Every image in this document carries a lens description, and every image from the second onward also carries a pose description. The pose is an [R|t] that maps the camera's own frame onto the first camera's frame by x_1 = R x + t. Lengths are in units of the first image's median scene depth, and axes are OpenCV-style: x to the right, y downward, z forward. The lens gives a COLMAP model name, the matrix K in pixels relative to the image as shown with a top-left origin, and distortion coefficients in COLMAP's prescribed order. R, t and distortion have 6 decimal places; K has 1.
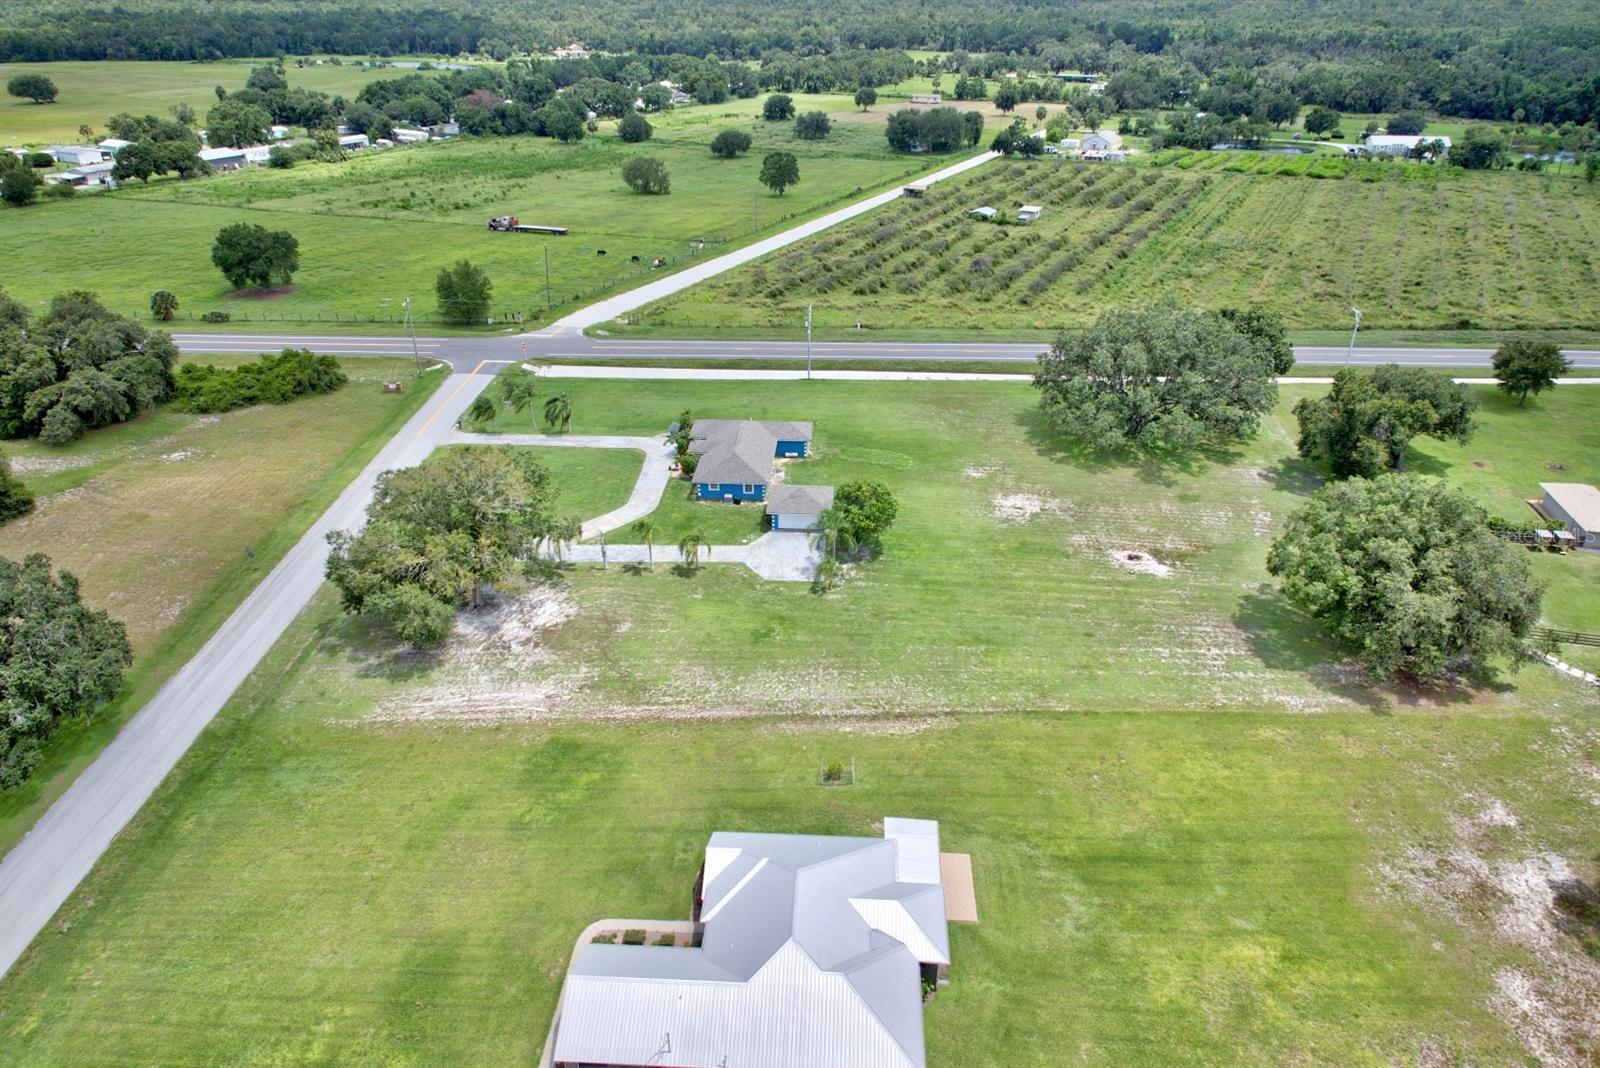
lens RADIAL K [[1069.1, 0, 800.0], [0, 1069.1, 534.0], [0, 0, 1]] dist [0.067211, -0.031817]
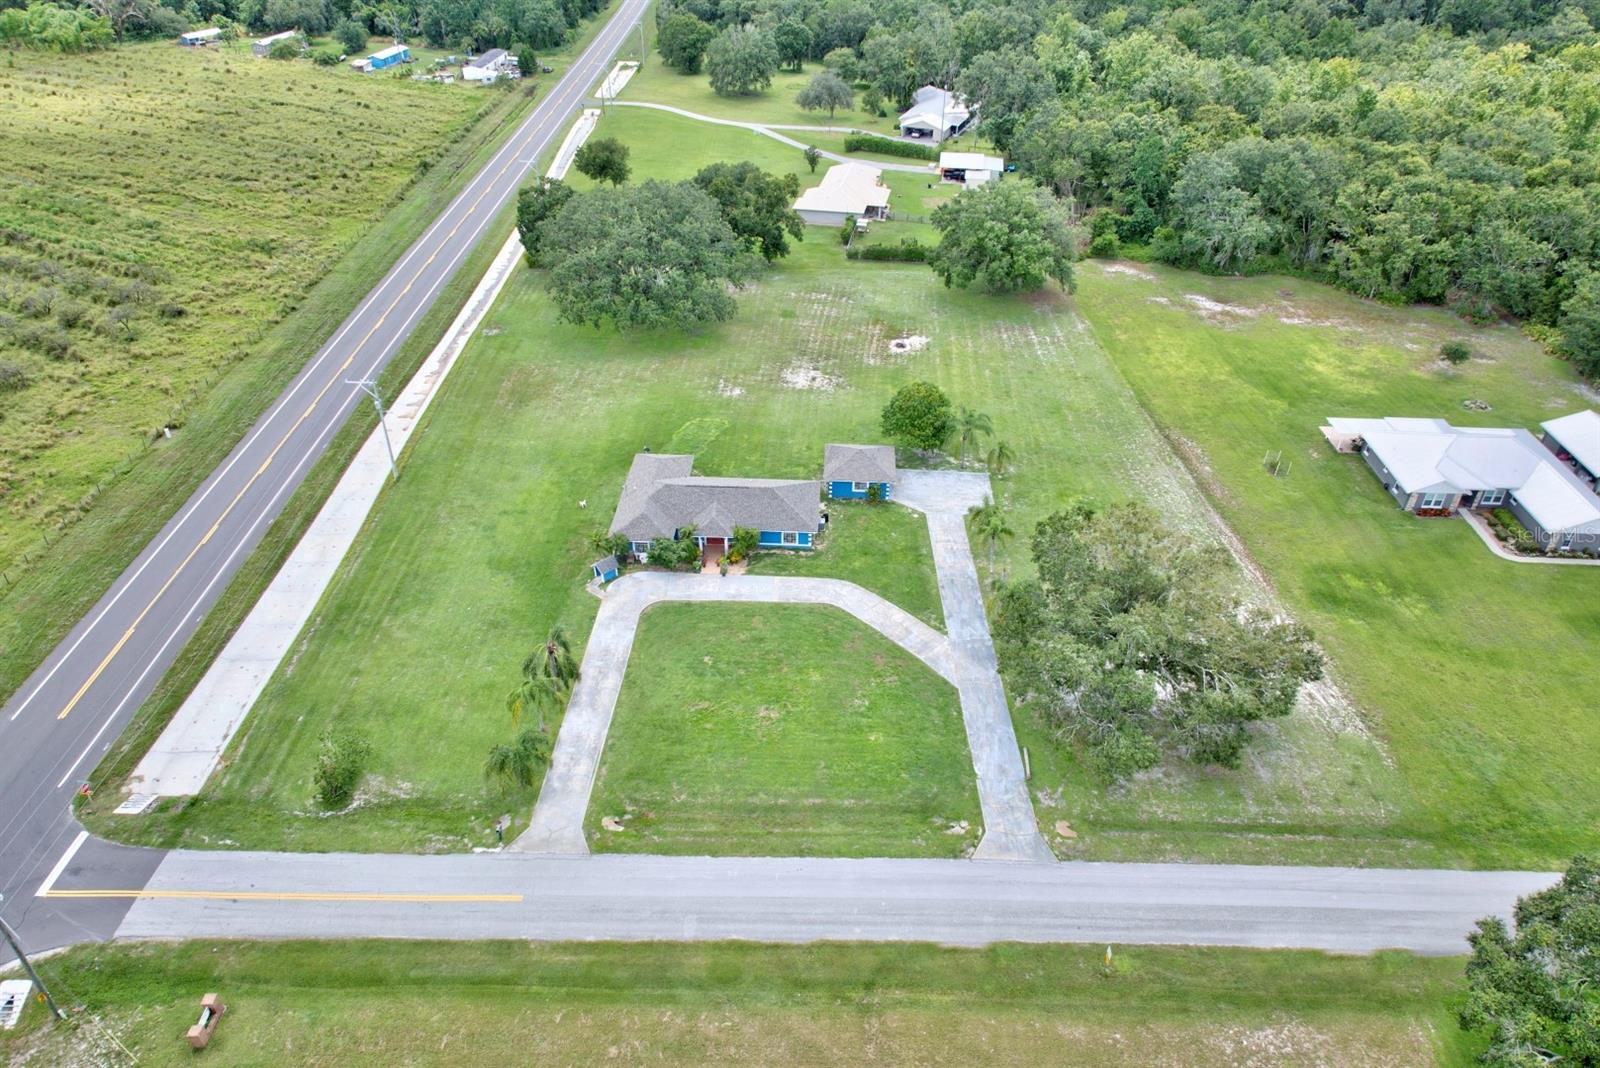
lens RADIAL K [[1069.1, 0, 800.0], [0, 1069.1, 534.0], [0, 0, 1]] dist [0.067211, -0.031817]
pose [[-0.009795, -0.565528, 0.824671, -0.558044], [0.458779, 0.730246, 0.506224, -0.335943], [-0.888497, 0.383300, 0.252299, 0.596879]]
